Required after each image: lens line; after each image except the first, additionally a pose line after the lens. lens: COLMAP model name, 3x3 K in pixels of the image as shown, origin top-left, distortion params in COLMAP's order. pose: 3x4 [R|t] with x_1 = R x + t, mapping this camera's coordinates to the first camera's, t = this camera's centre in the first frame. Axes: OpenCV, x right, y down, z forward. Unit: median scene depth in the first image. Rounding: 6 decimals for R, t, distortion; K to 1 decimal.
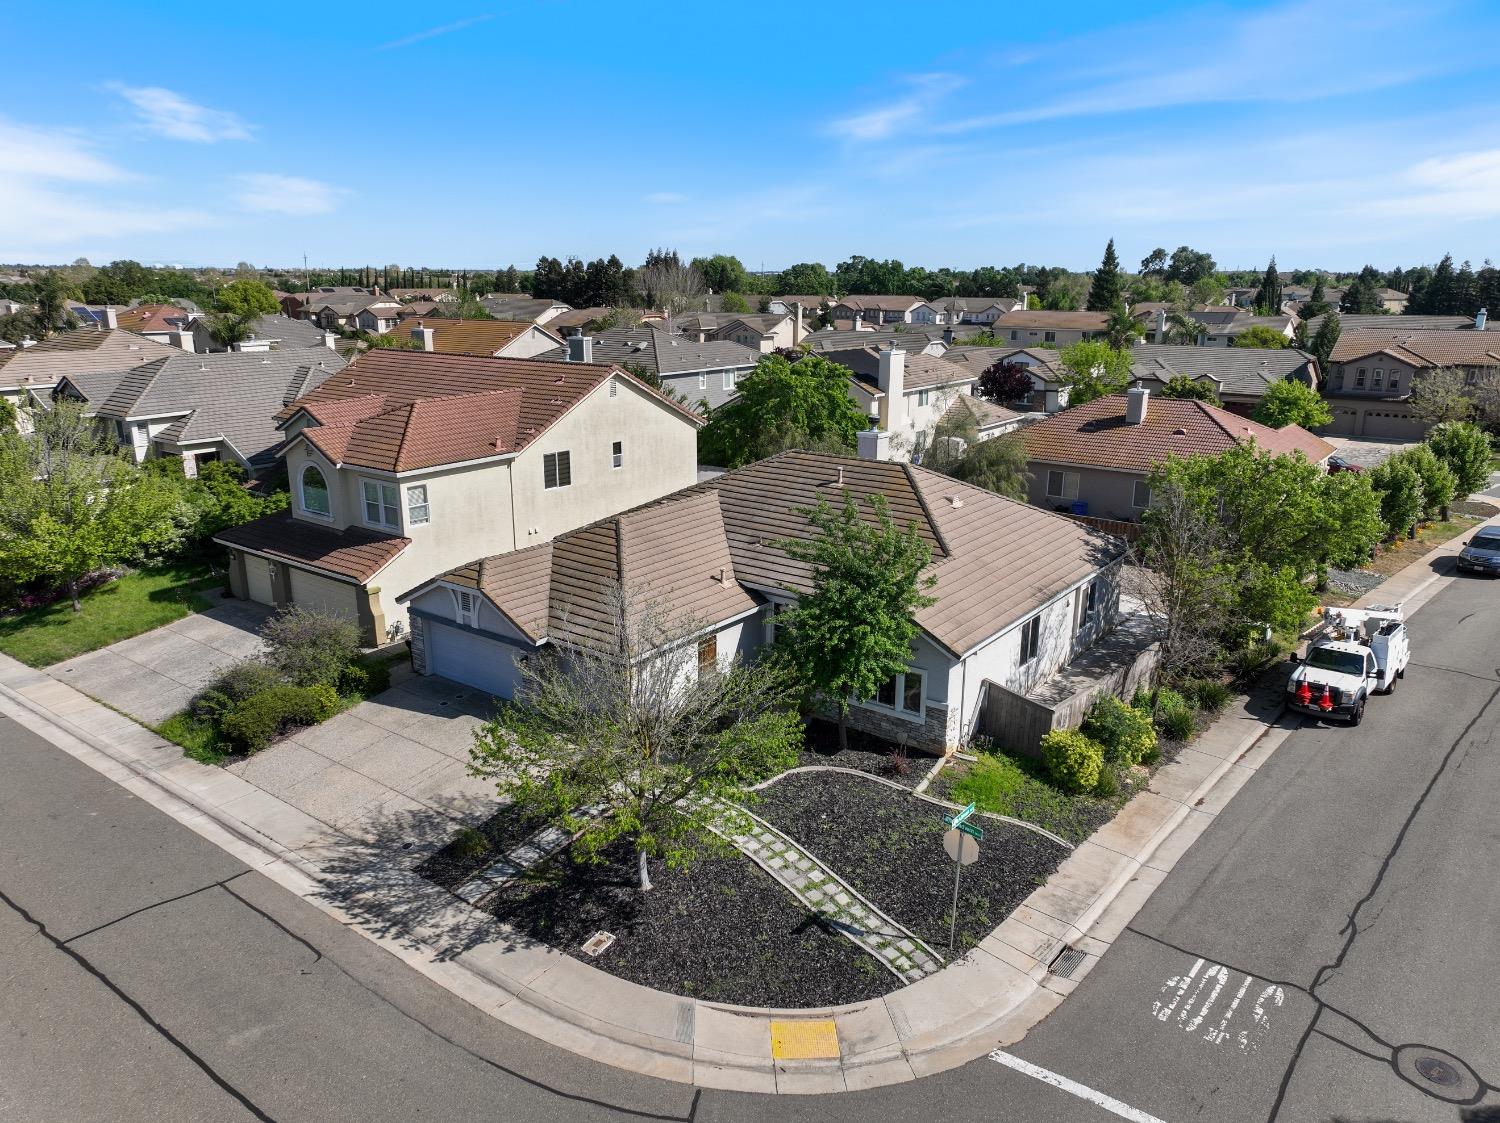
lens RADIAL K [[1057.4, 0, 752.1], [0, 1057.4, 561.7], [0, 0, 1]] dist [-0.000974, 0.021415]
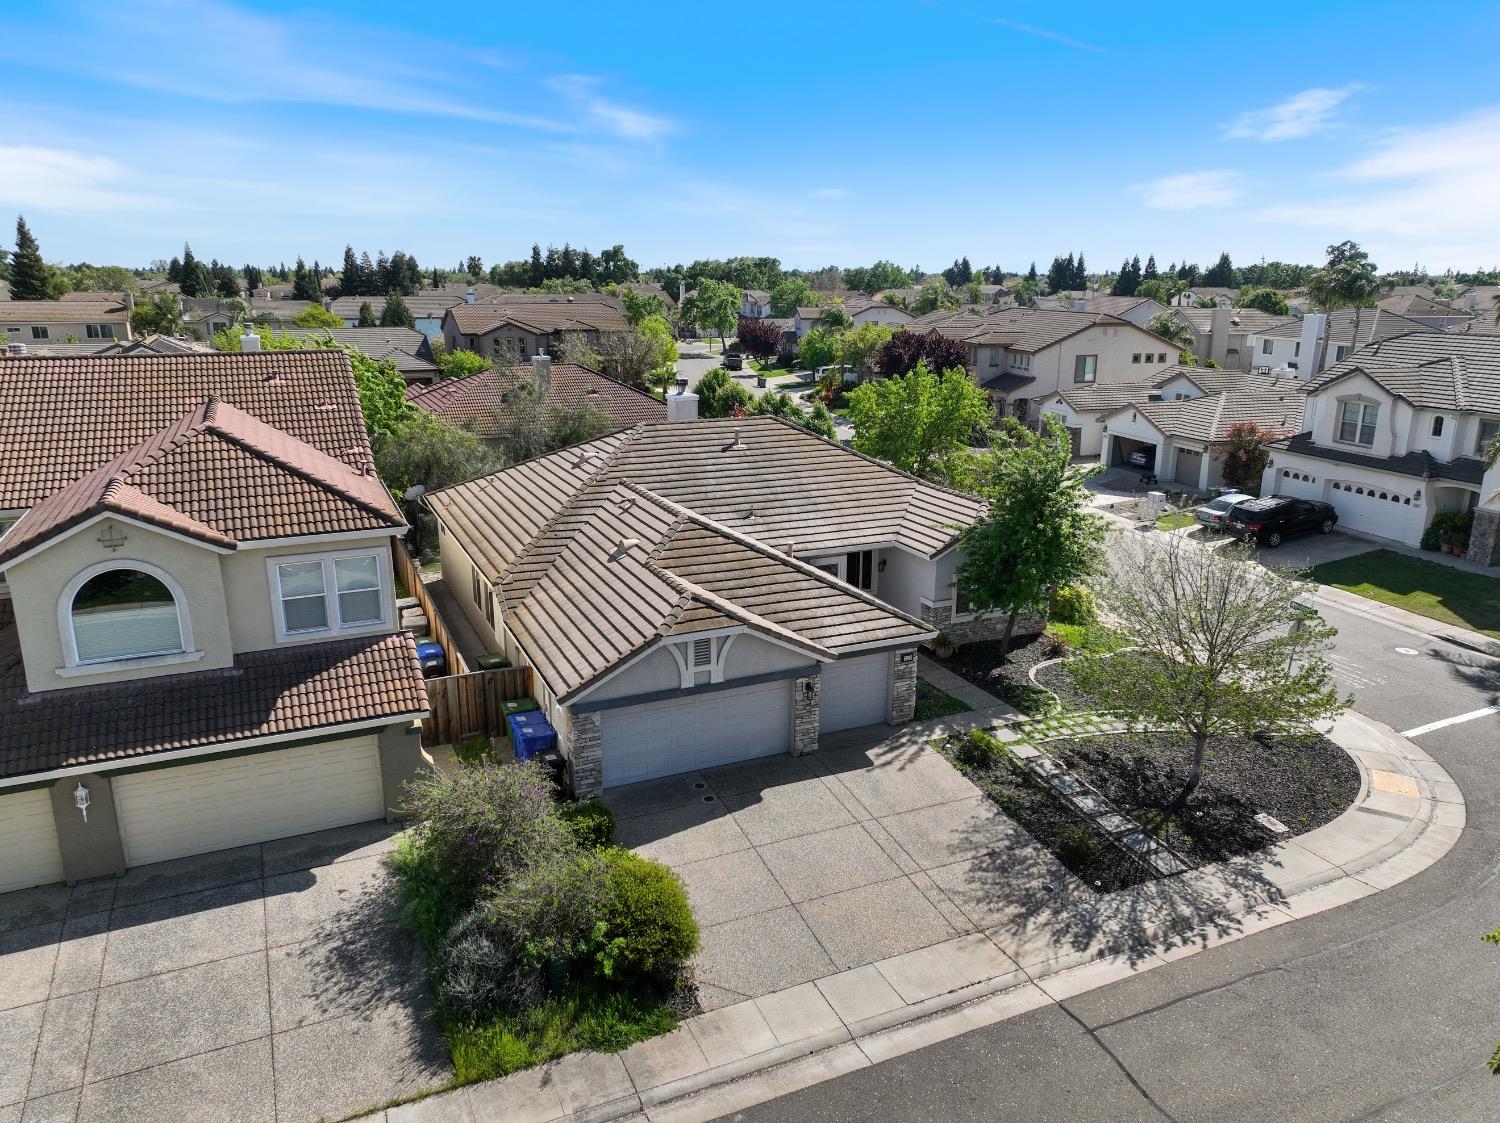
lens RADIAL K [[1057.4, 0, 752.1], [0, 1057.4, 561.7], [0, 0, 1]] dist [-0.000974, 0.021415]
pose [[0.477963, -0.233445, 0.846791, -0.916836], [0.230909, 0.963523, 0.135291, -0.121320], [-0.847486, 0.130867, 0.514433, 0.626902]]
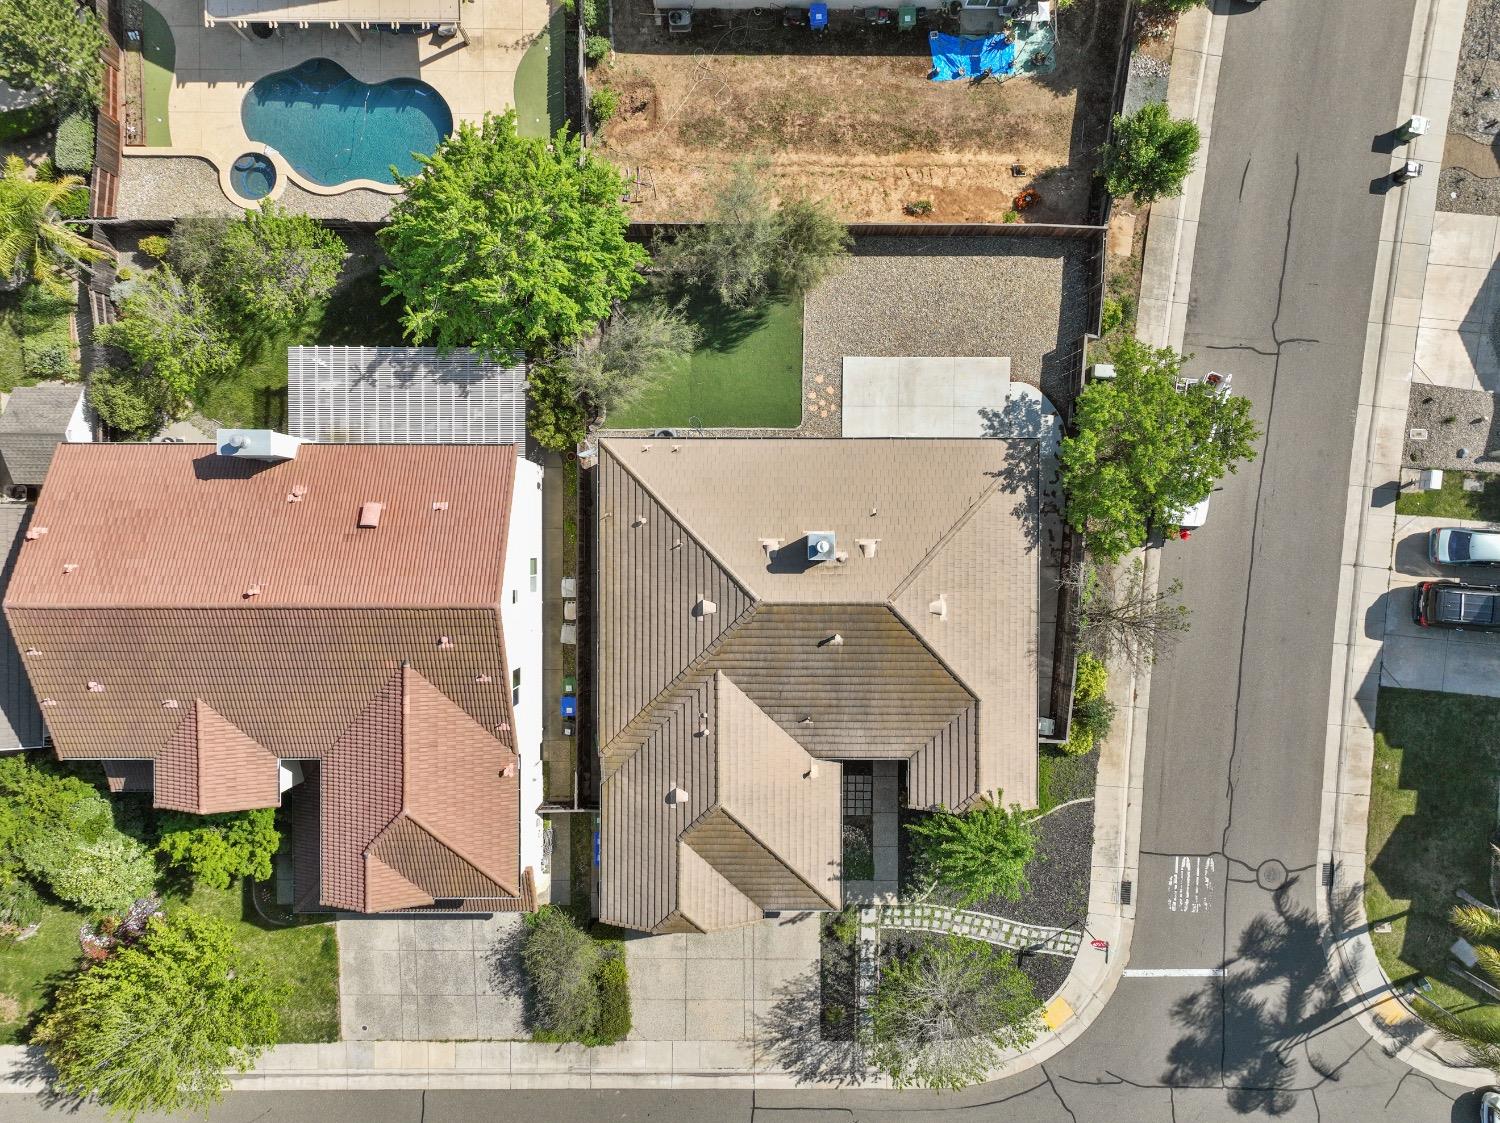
lens RADIAL K [[1057.4, 0, 752.1], [0, 1057.4, 561.7], [0, 0, 1]] dist [-0.000974, 0.021415]
pose [[0.801444, -0.597950, -0.011955, 0.088969], [0.160449, 0.195711, 0.967447, -1.400444], [-0.576145, -0.777273, 0.252792, 1.030124]]
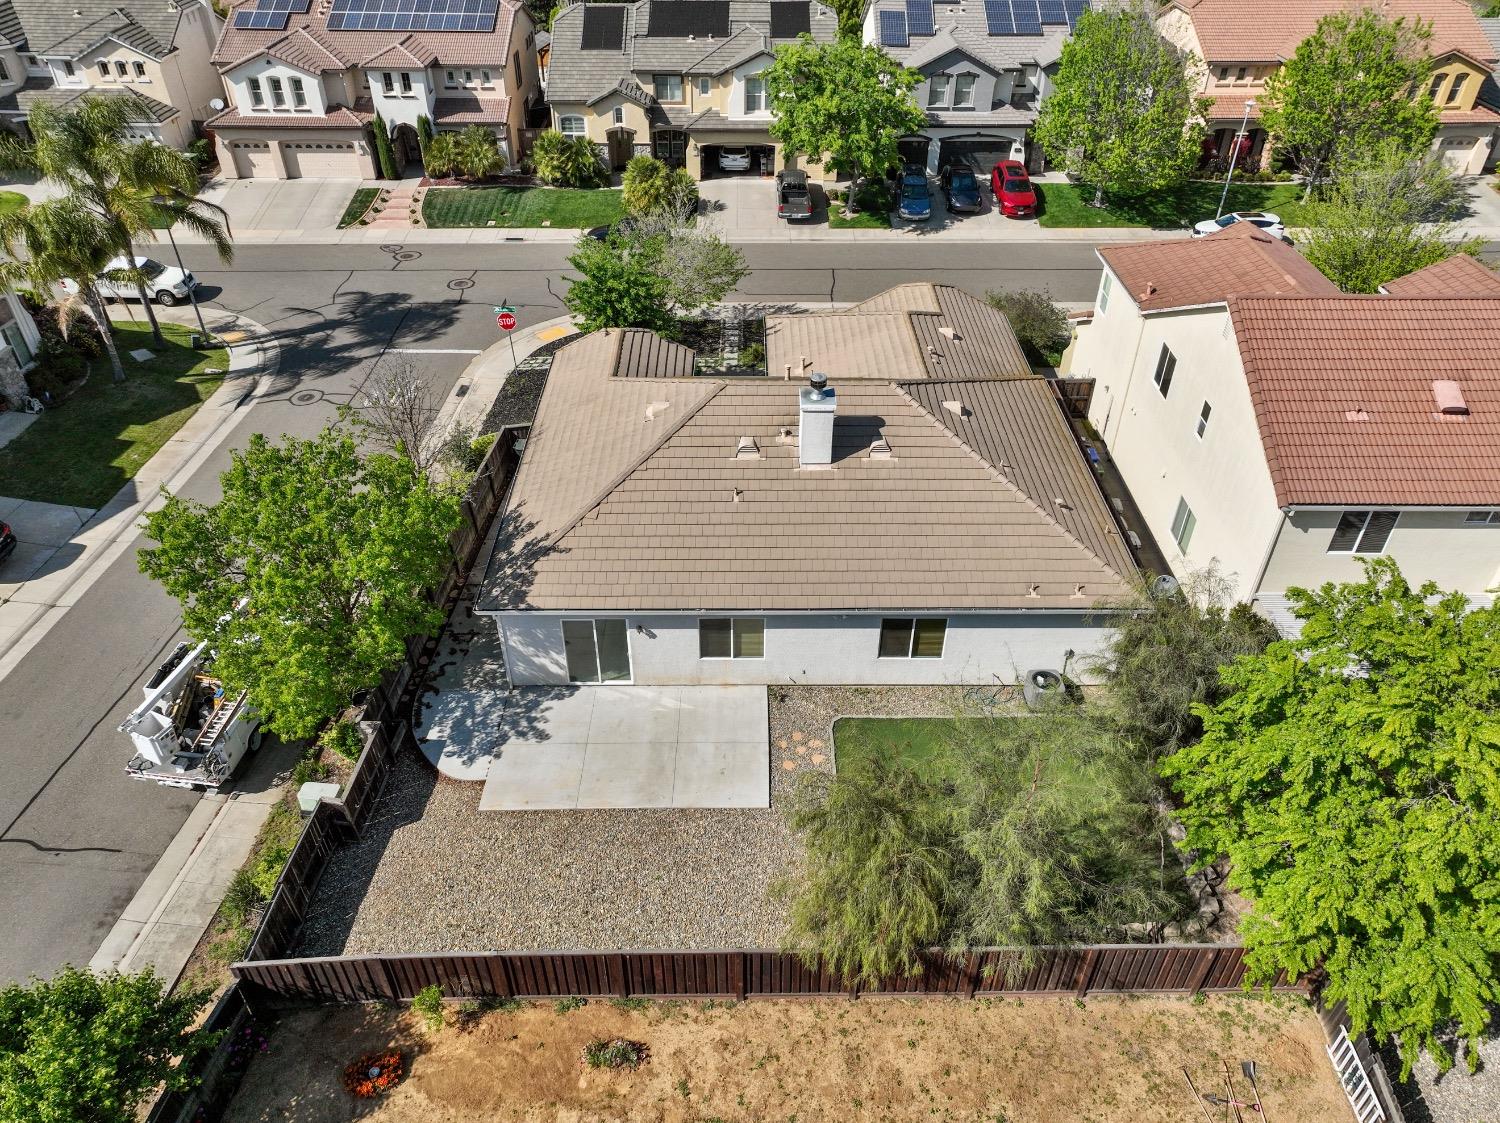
lens RADIAL K [[1057.4, 0, 752.1], [0, 1057.4, 561.7], [0, 0, 1]] dist [-0.000974, 0.021415]
pose [[-0.795865, 0.360788, -0.486241, 0.709090], [-0.169463, 0.638248, 0.750947, -0.763668], [0.581275, 0.680053, -0.446820, 1.802800]]
